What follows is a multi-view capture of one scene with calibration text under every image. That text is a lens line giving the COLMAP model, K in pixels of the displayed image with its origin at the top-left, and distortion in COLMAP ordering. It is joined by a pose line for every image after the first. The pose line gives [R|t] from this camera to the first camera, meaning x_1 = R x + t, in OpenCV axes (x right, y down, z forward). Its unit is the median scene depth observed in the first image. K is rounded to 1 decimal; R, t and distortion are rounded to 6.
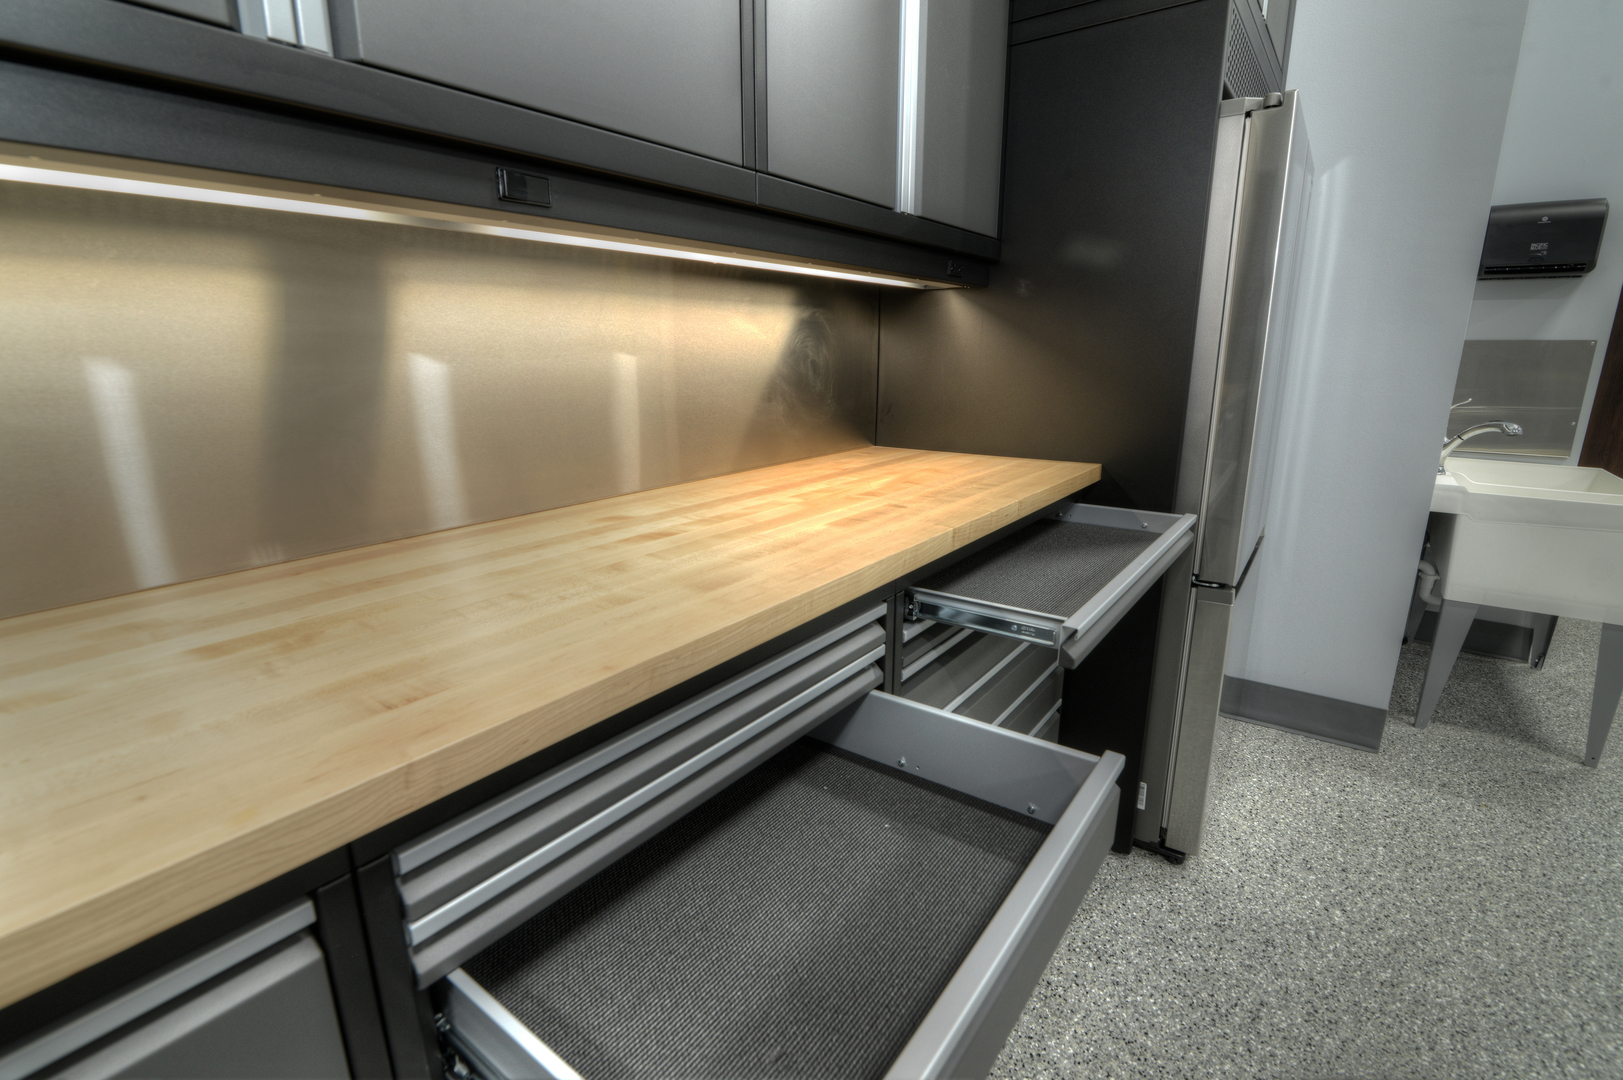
lens RADIAL K [[743.4, 0, 811.5], [0, 743.4, 540.0], [0, 0, 1]] dist [-0.011645, 0.000780]
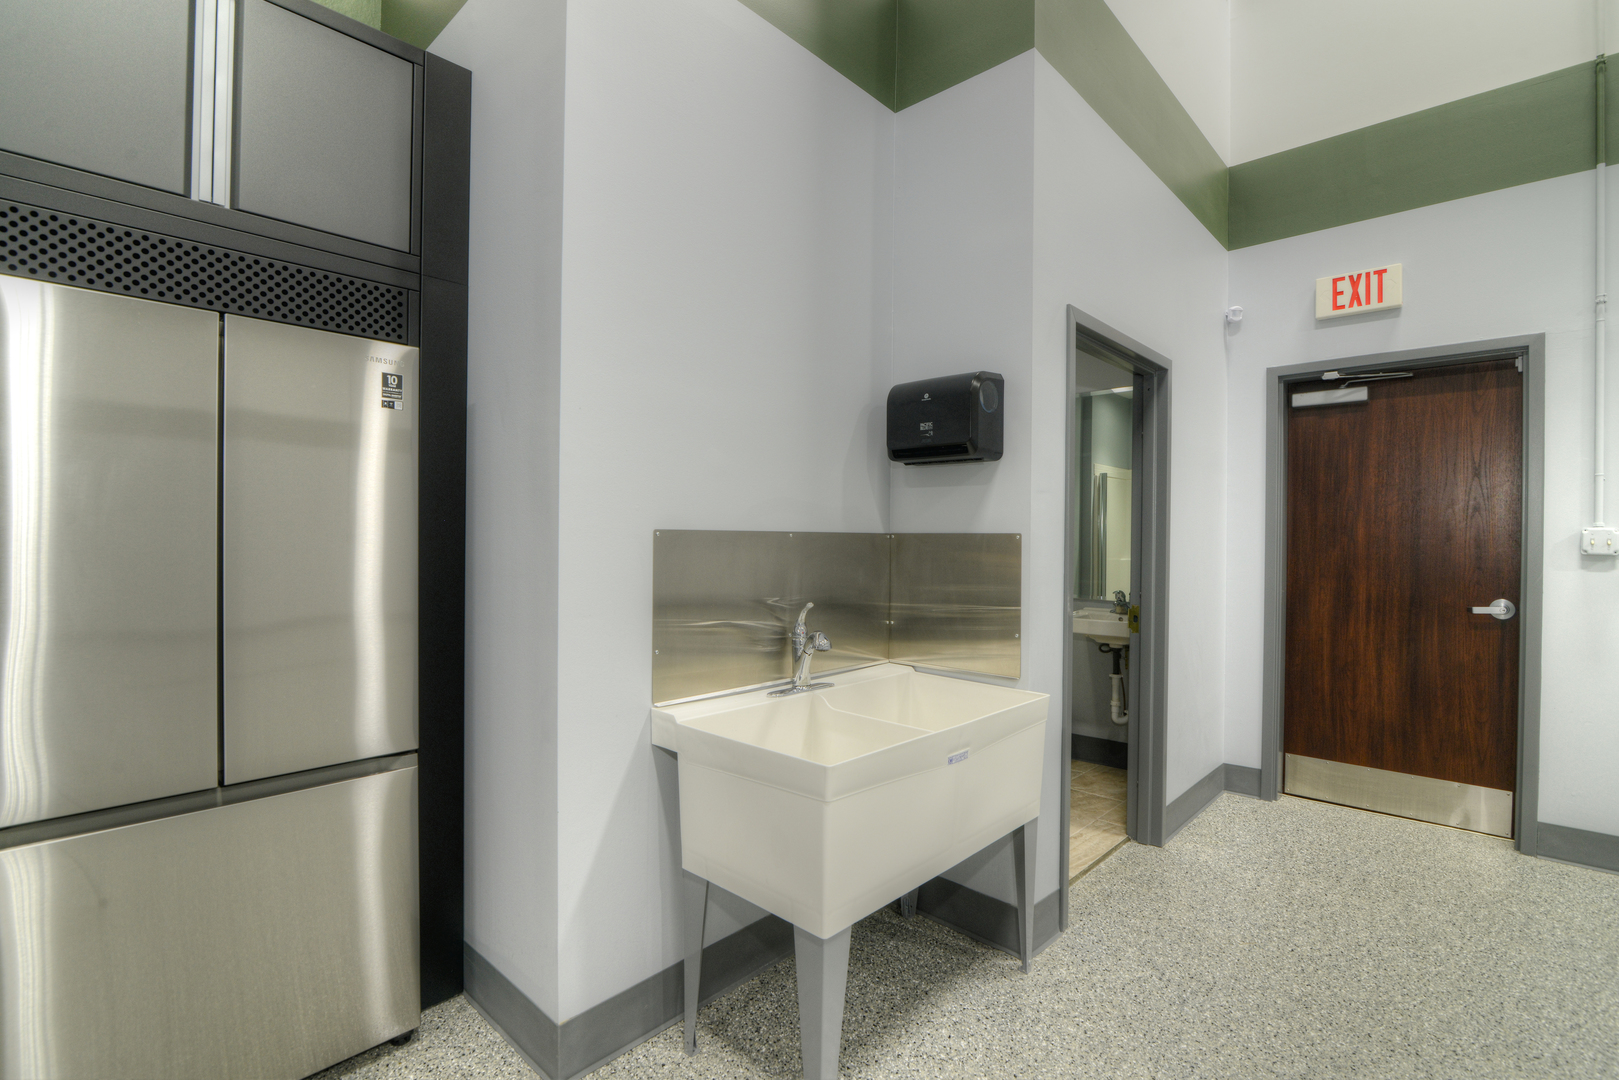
lens RADIAL K [[741.5, 0, 809.5], [0, 741.5, 540.0], [0, 0, 1]] dist [-0.011645, 0.000780]
pose [[0.992868, 0.009921, -0.118802, 1.031243], [-0.038350, 0.970141, -0.239491, -0.065482], [0.112879, 0.242339, 0.963603, 0.203131]]
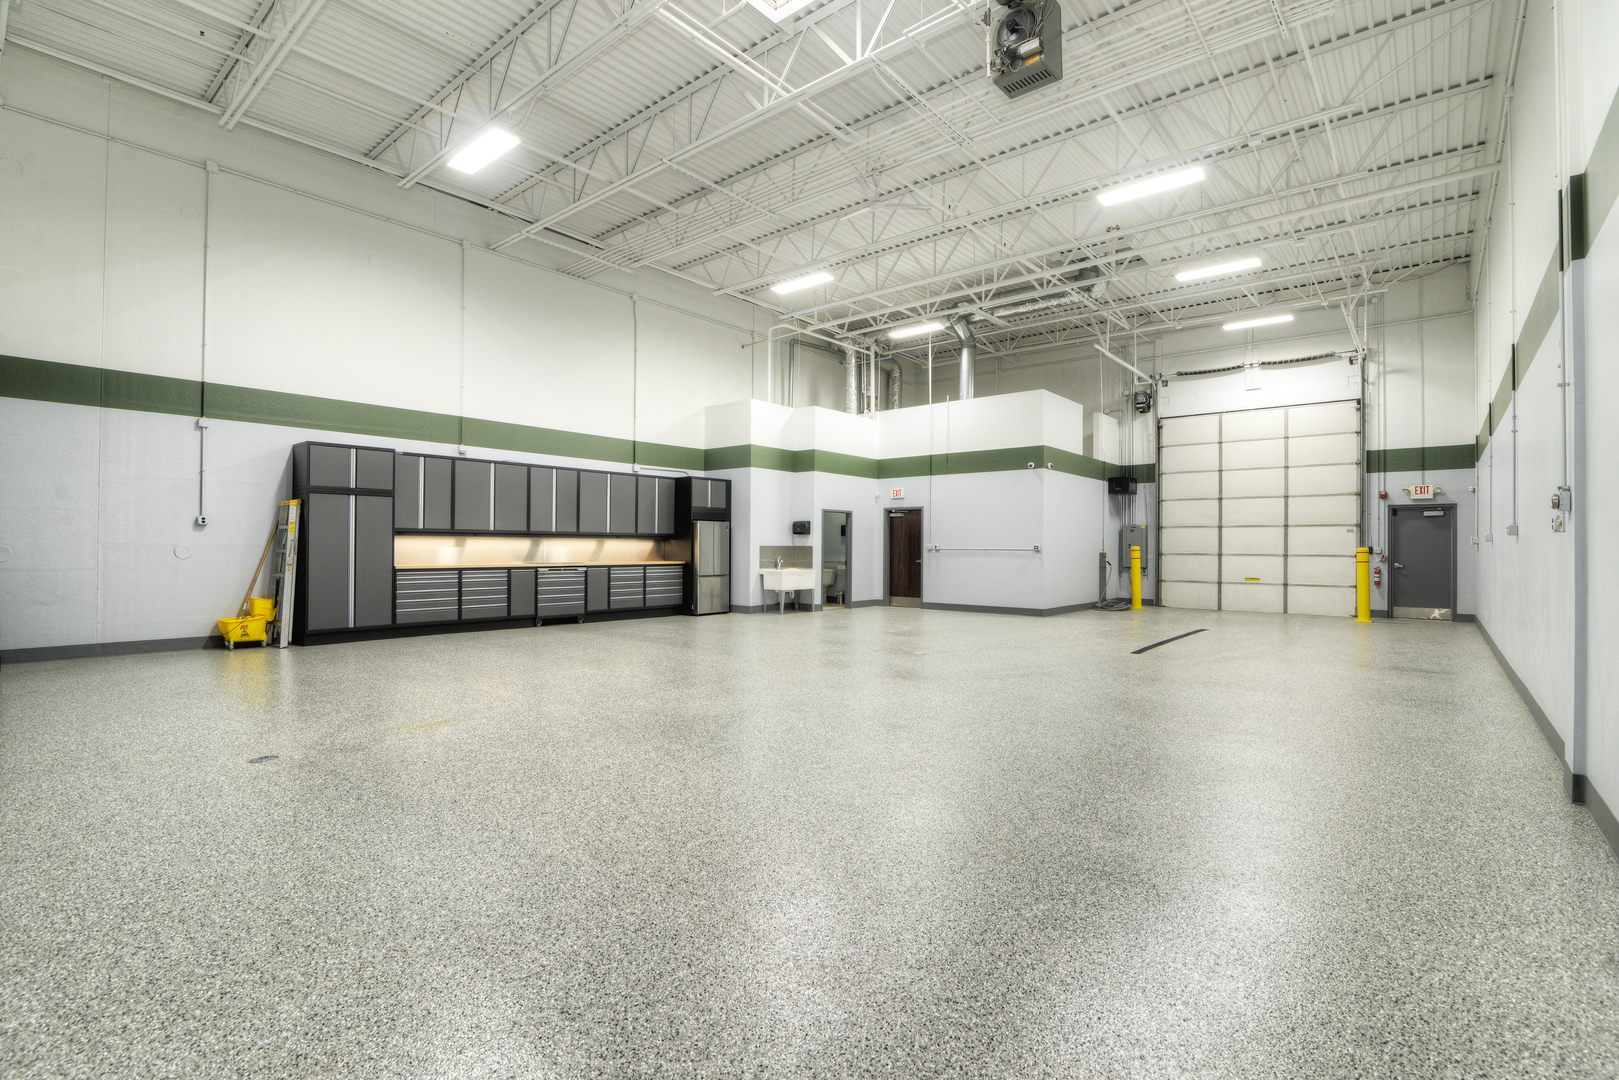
lens RADIAL K [[741.5, 0, 809.5], [0, 741.5, 540.0], [0, 0, 1]] dist [-0.011645, 0.000780]
pose [[0.998000, 0.004982, -0.063019, 1.518160], [-0.020641, 0.967931, -0.250367, 1.119959], [0.059751, 0.251167, 0.966098, -4.566238]]
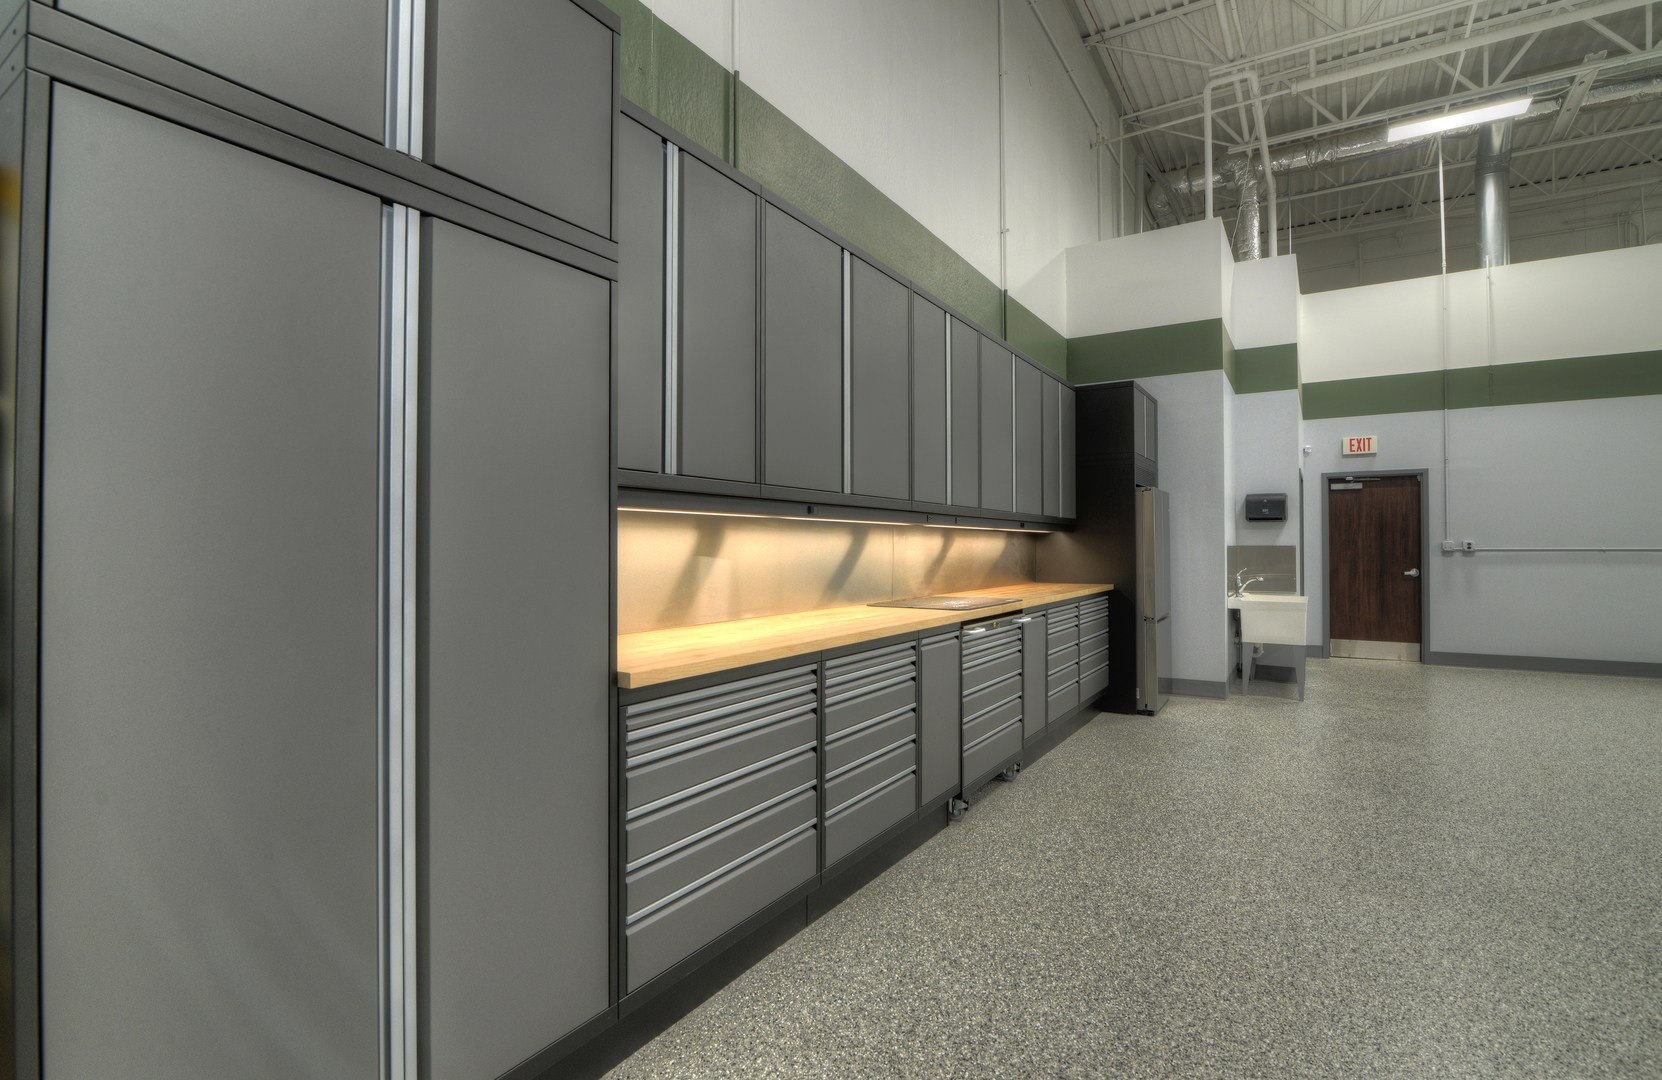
lens RADIAL K [[777.5, 0, 809.7], [0, 777.5, 536.4], [0, 0, 1]] dist [-0.021918, 0.000654]
pose [[0.998608, -0.001314, 0.052731, -0.791791], [0.014825, 0.966388, -0.256659, 0.380551], [-0.050621, 0.257083, 0.965063, -1.603694]]
